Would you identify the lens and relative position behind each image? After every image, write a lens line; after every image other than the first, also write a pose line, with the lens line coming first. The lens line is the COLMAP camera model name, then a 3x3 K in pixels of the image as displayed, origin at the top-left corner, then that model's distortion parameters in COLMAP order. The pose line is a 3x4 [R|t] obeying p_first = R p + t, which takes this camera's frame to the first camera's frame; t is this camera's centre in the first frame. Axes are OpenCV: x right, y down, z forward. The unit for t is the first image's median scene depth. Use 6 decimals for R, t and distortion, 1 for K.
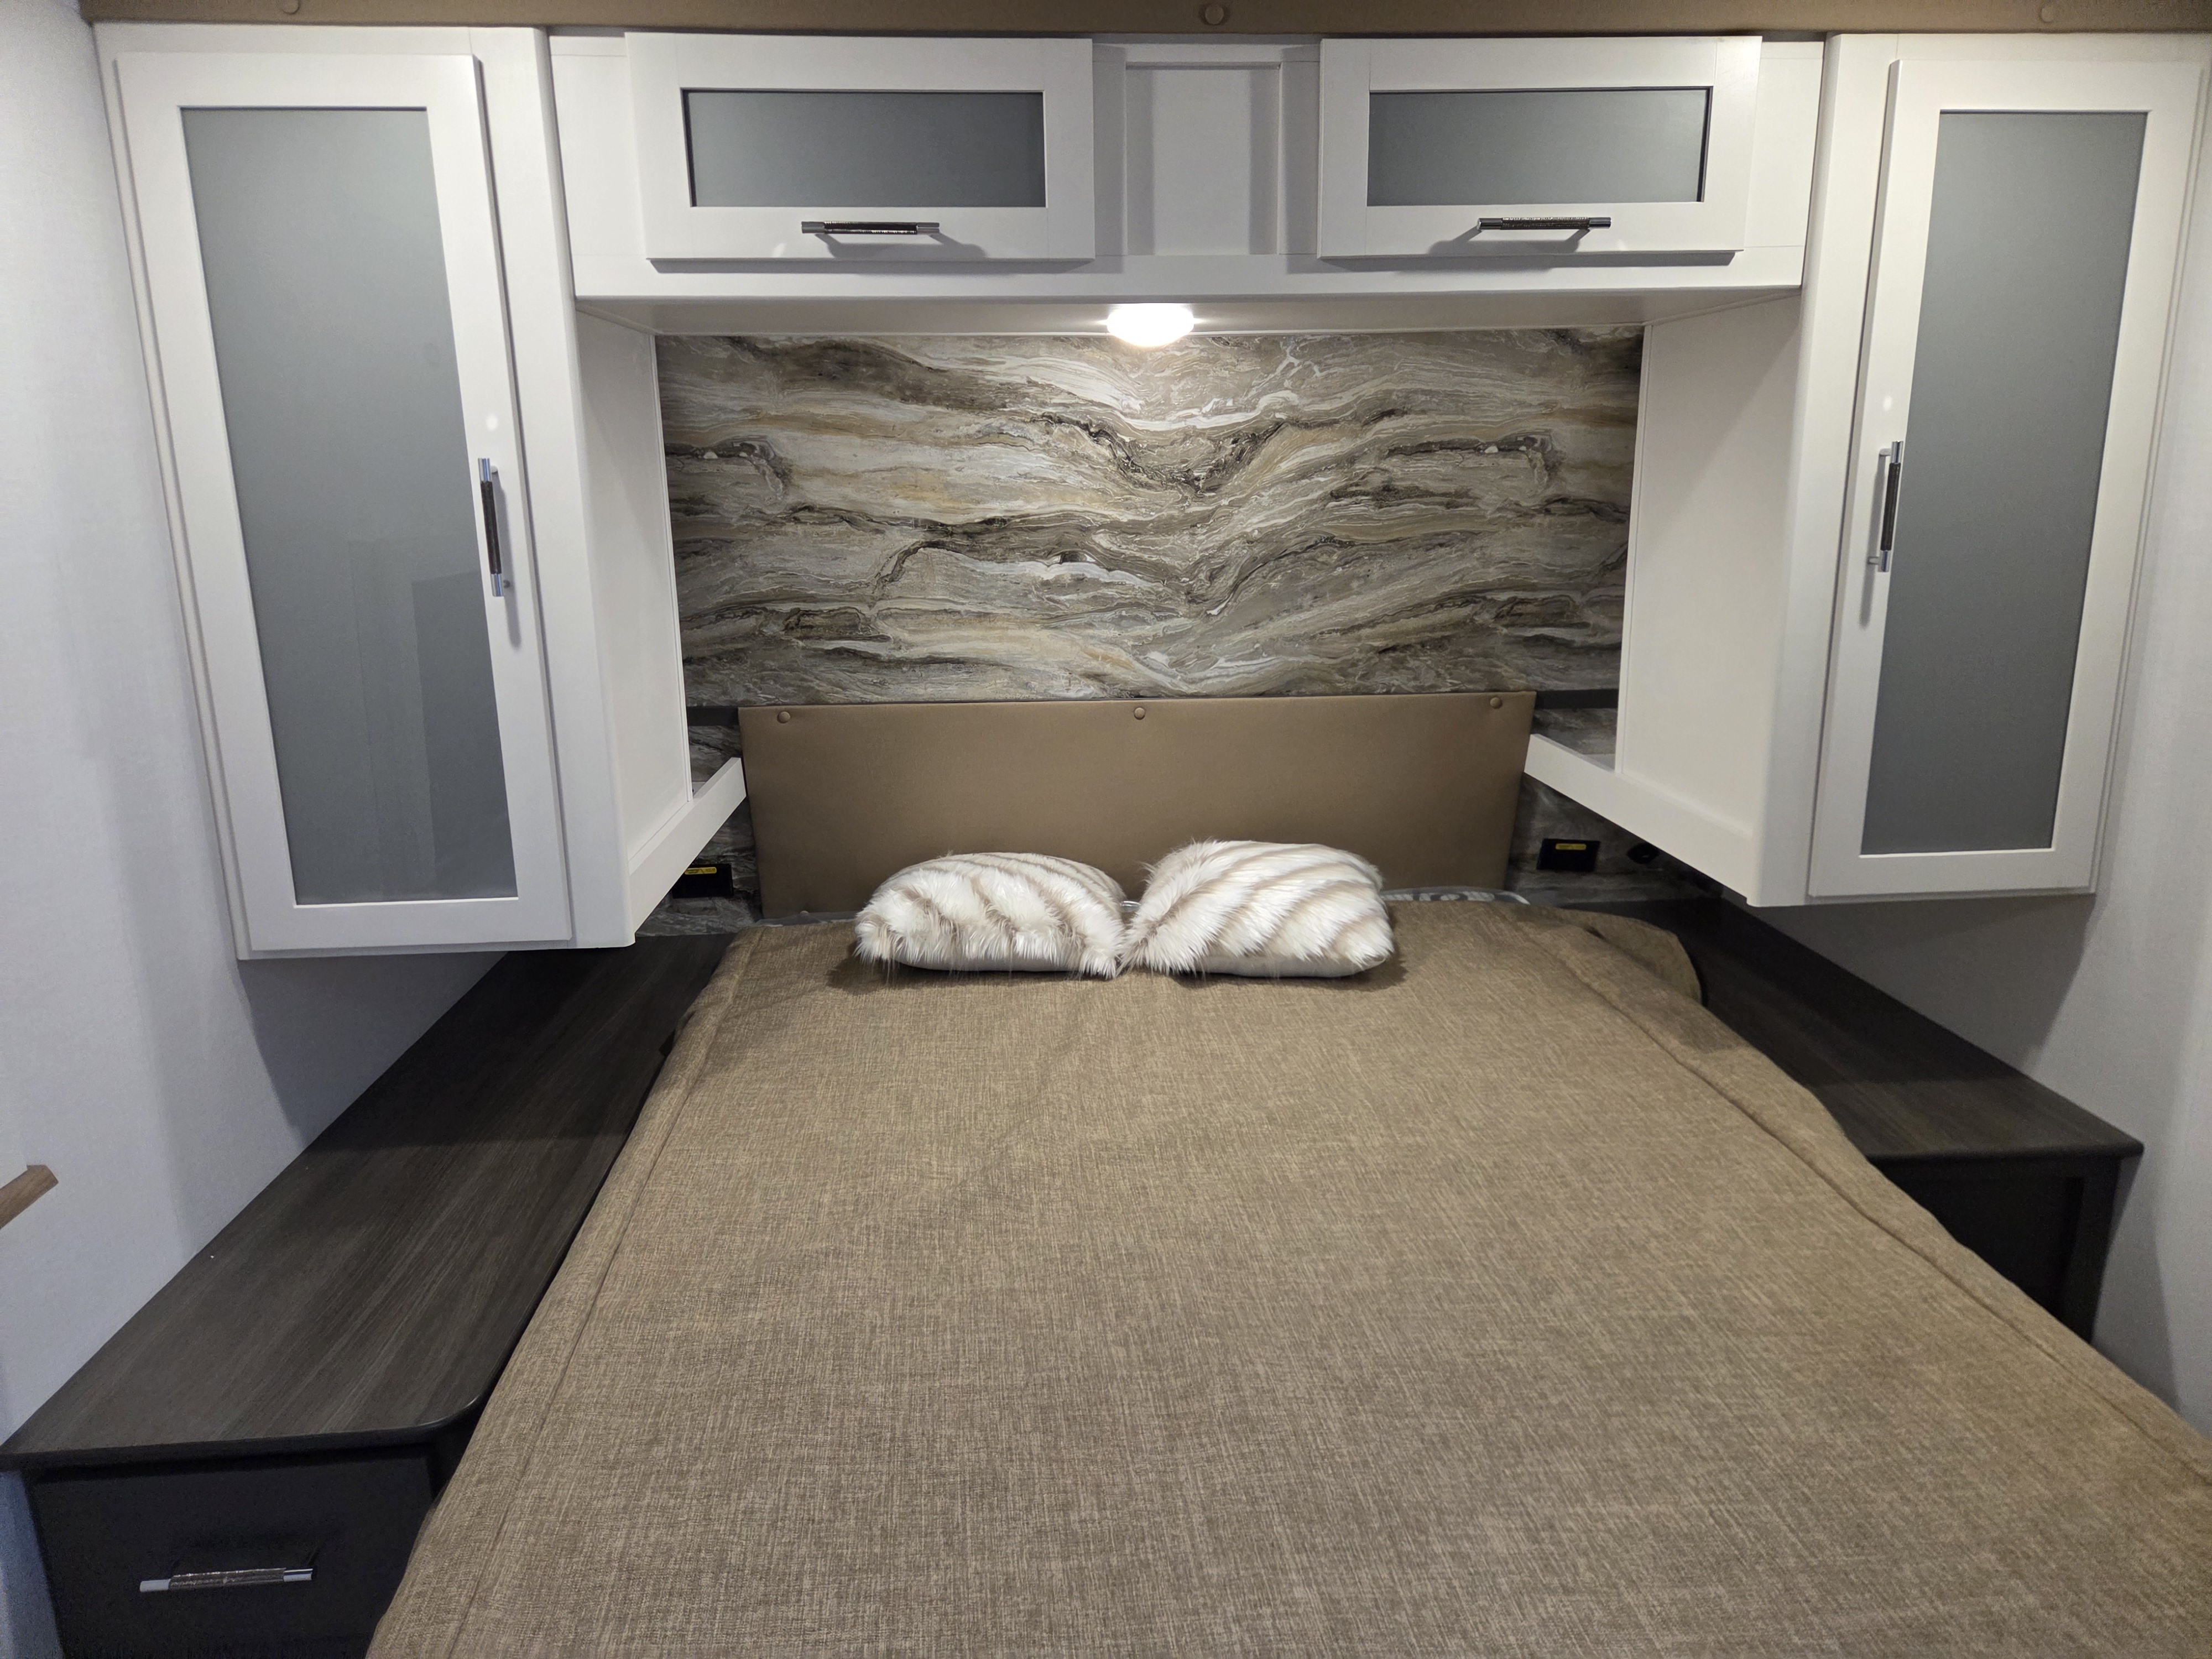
lens RADIAL K [[1481.2, 0, 1111.2], [0, 1481.2, 801.3], [0, 0, 1]] dist [0.082781, -0.082928]
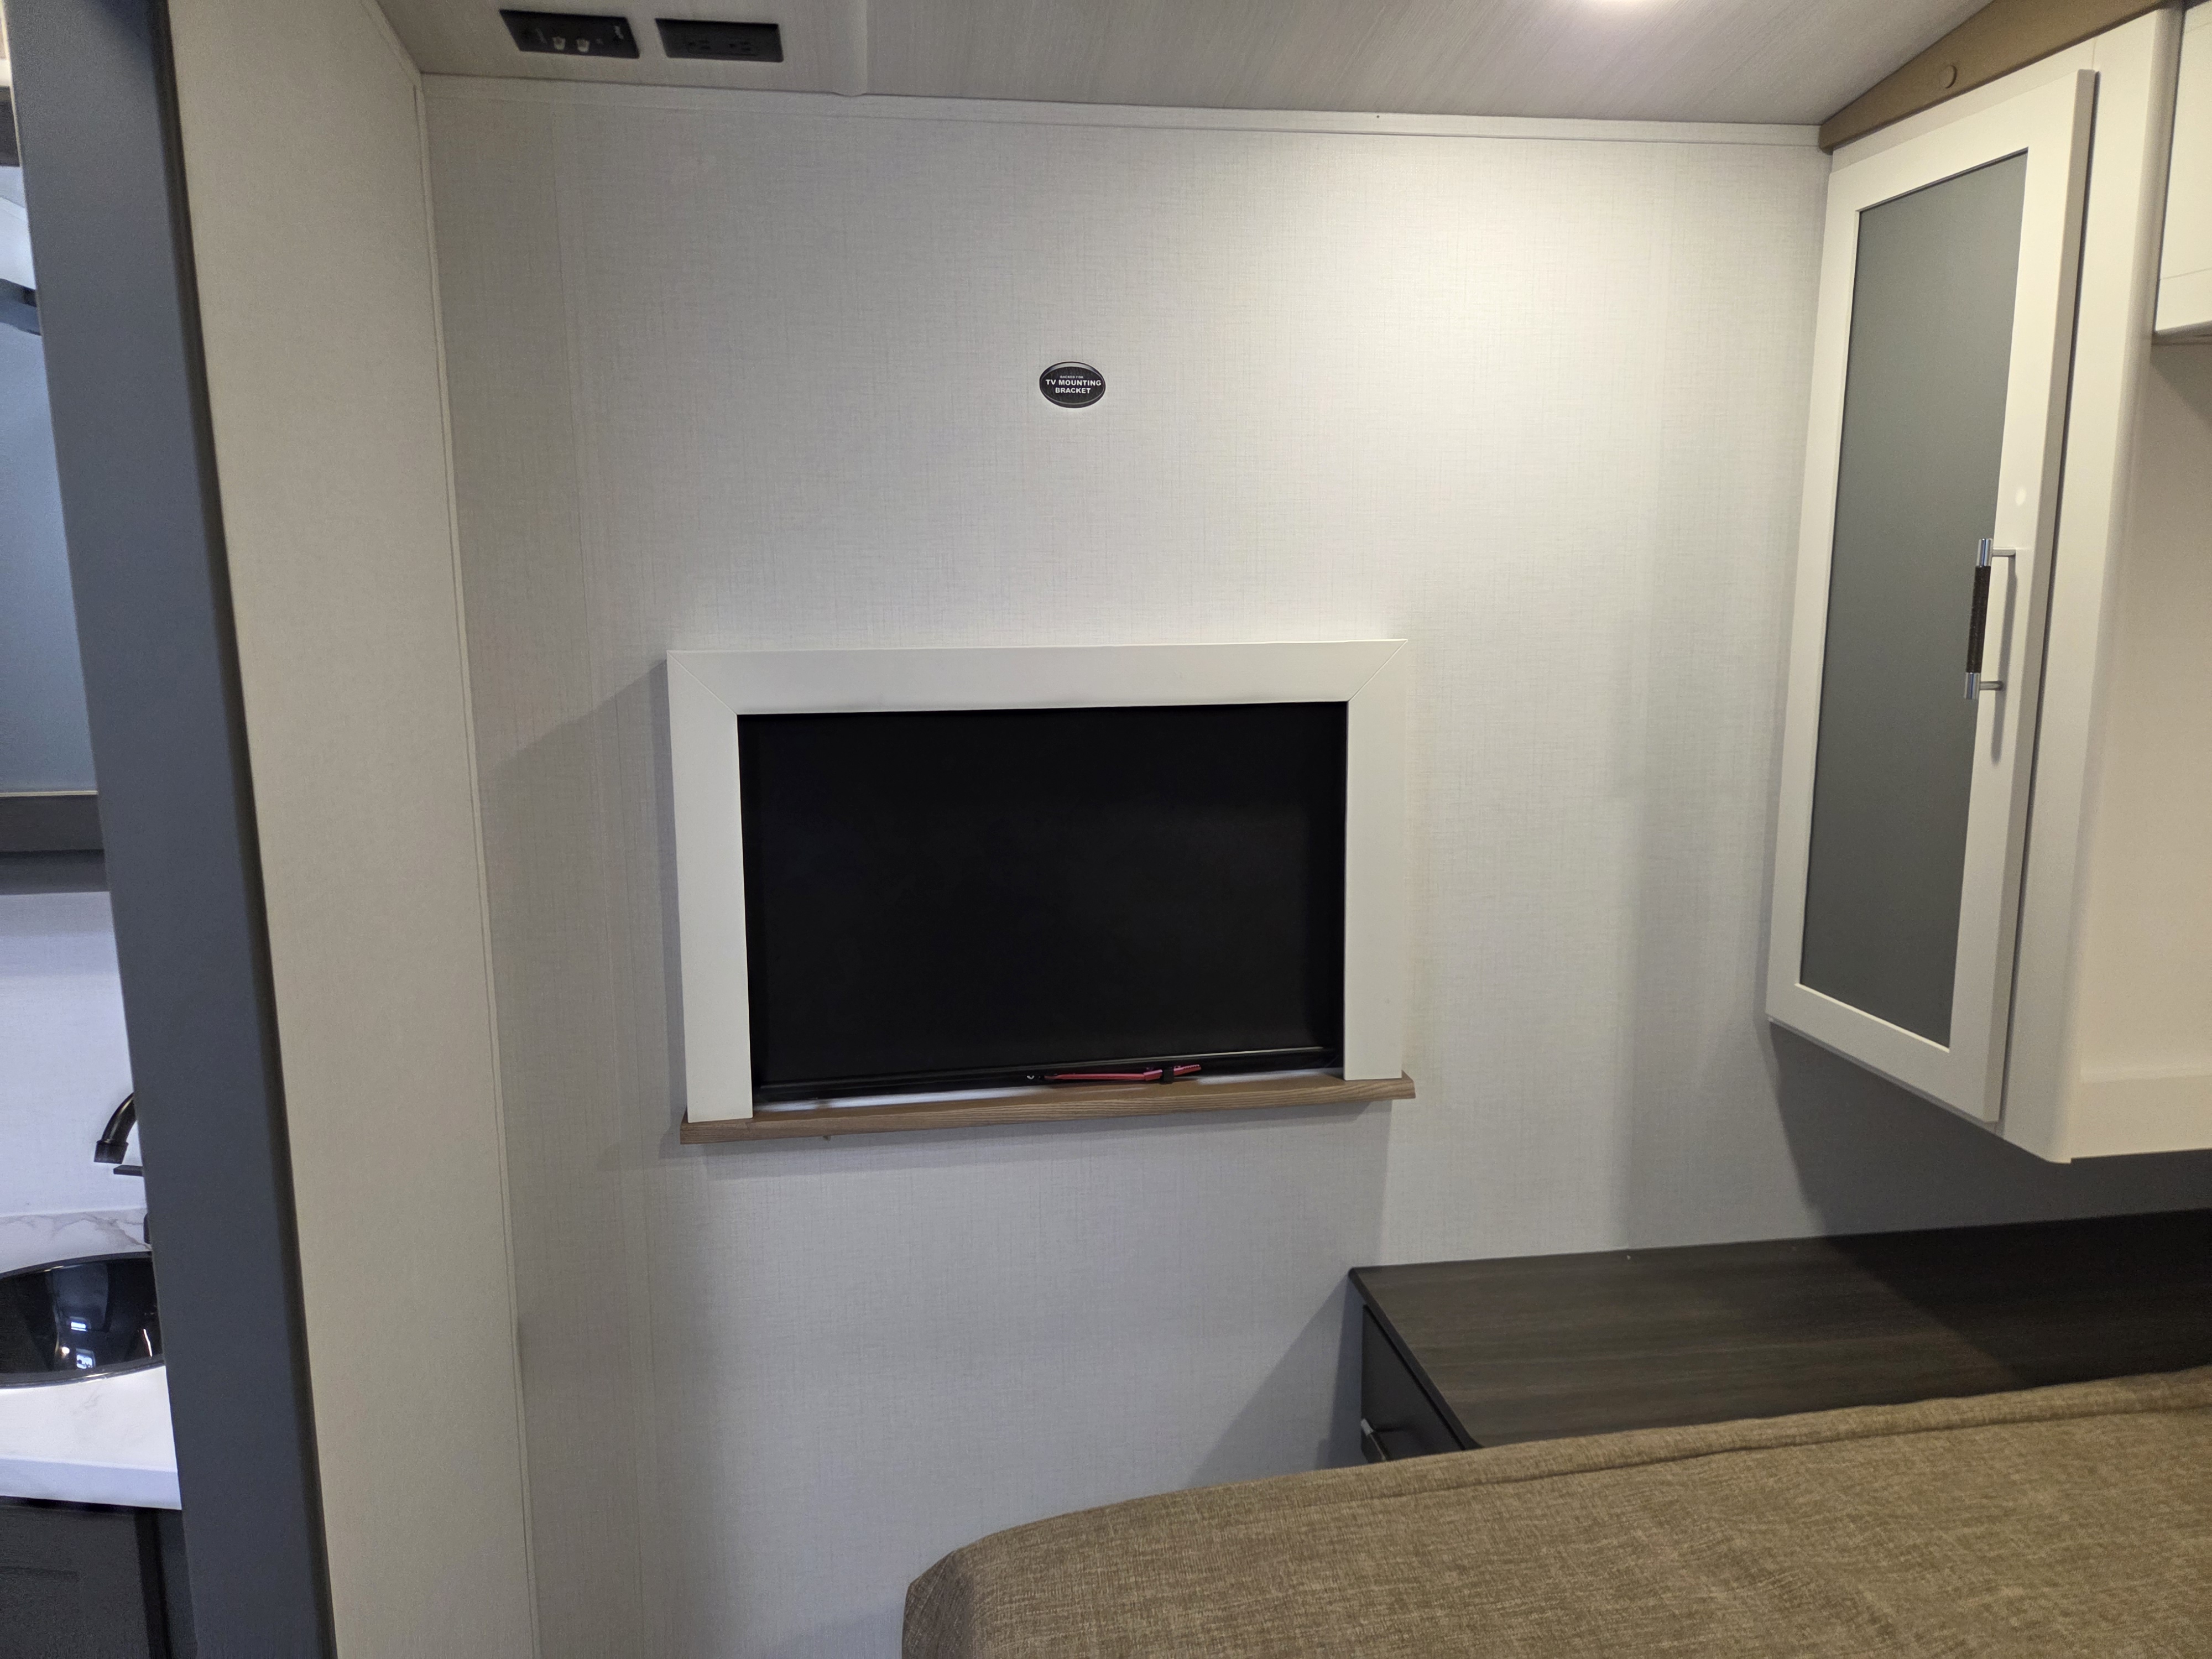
lens RADIAL K [[1481.2, 0, 1111.2], [0, 1481.2, 801.3], [0, 0, 1]] dist [0.082781, -0.082928]
pose [[0.084486, 0.164202, -0.982802, 0.419585], [-0.207741, 0.967557, 0.143796, -0.107728], [0.974529, 0.192019, 0.115856, 0.449291]]
